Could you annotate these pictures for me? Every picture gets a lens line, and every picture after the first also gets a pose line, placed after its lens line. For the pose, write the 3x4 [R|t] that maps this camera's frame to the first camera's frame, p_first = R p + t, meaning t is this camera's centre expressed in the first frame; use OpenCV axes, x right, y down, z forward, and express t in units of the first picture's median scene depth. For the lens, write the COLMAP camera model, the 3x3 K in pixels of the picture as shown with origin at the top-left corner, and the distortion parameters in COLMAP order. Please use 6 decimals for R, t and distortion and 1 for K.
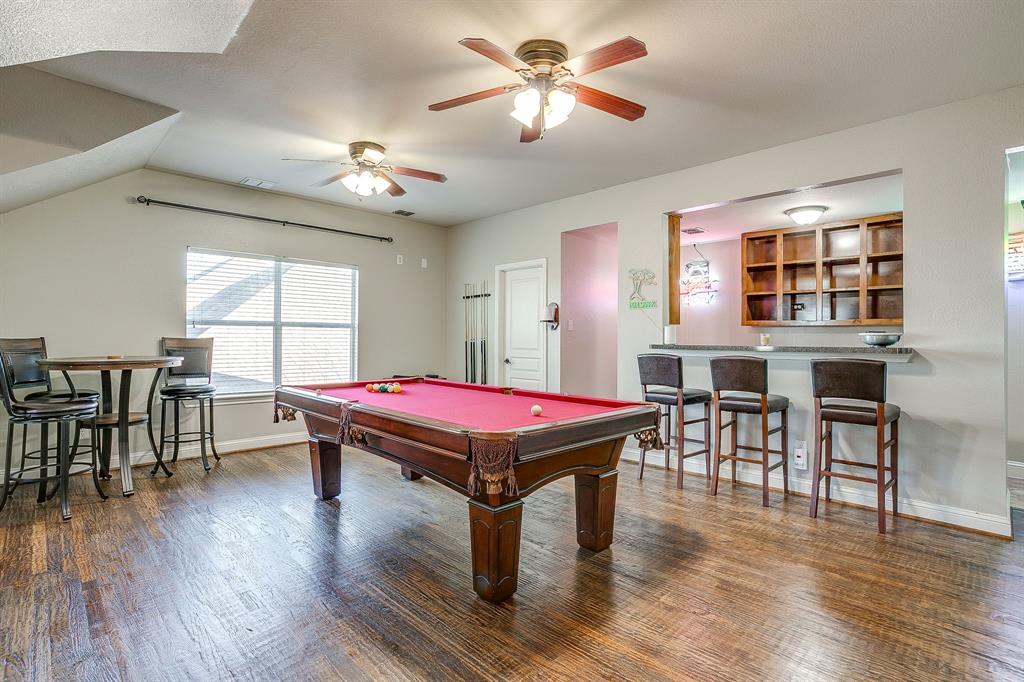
lens RADIAL K [[501.1, 0, 505.3], [0, 501.1, 336.7], [0, 0, 1]] dist [-0.058261, 0.035688]
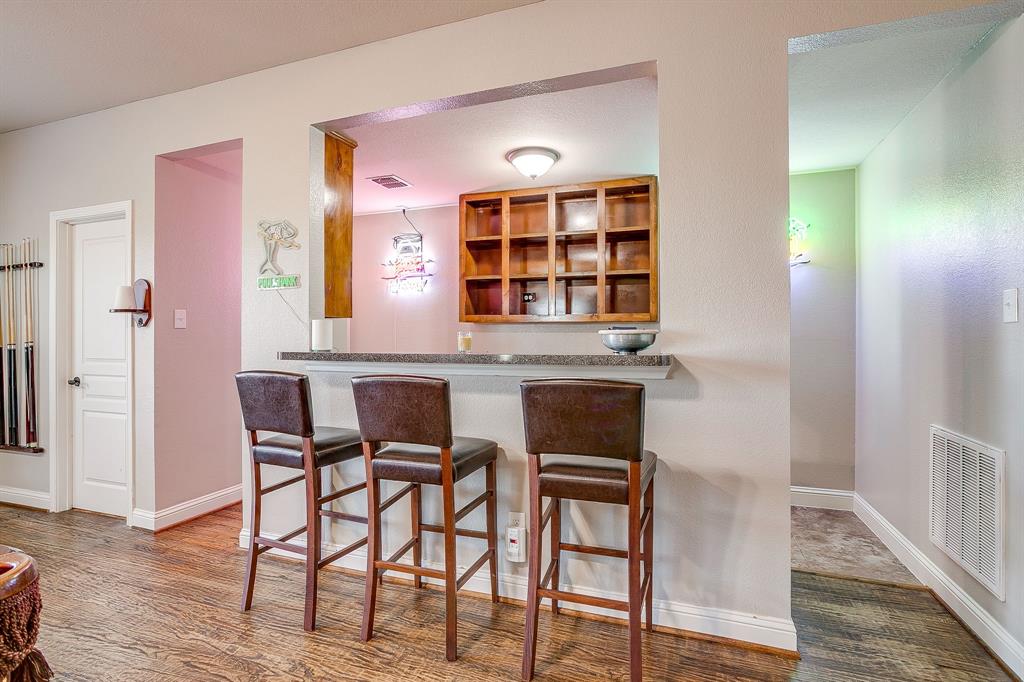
lens RADIAL K [[497.8, 0, 509.4], [0, 497.8, 334.2], [0, 0, 1]] dist [-0.057831, 0.031610]
pose [[0.898851, -0.002080, 0.438249, 0.252320], [0.004839, 0.999975, -0.005180, -0.000036], [-0.438228, 0.006777, 0.898838, 0.354705]]
